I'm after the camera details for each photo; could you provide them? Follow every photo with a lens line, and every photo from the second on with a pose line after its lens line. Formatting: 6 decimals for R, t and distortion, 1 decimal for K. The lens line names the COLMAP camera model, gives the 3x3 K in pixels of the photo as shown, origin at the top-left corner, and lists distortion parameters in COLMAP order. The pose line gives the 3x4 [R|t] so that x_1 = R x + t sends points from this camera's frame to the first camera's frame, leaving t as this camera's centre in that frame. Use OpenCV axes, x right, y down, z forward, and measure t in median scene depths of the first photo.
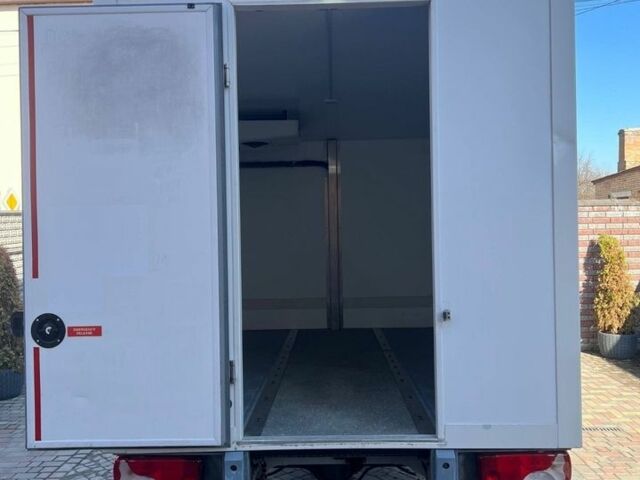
lens RADIAL K [[697.0, 0, 320.0], [0, 697.0, 240.0], [0, 0, 1]] dist [0.014203, 0.007161]
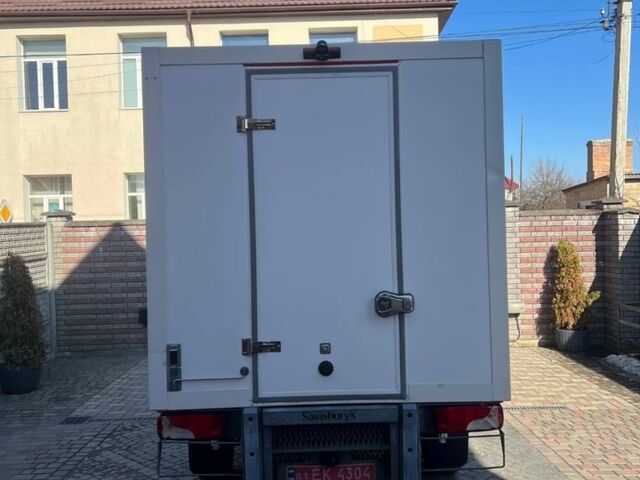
lens RADIAL K [[697.0, 0, 320.0], [0, 697.0, 240.0], [0, 0, 1]] dist [0.014203, 0.007161]
pose [[0.999606, -0.006041, 0.027418, -0.009443], [0.006363, 0.999911, -0.011698, 0.000811], [-0.027345, 0.011867, 0.999556, -0.120498]]
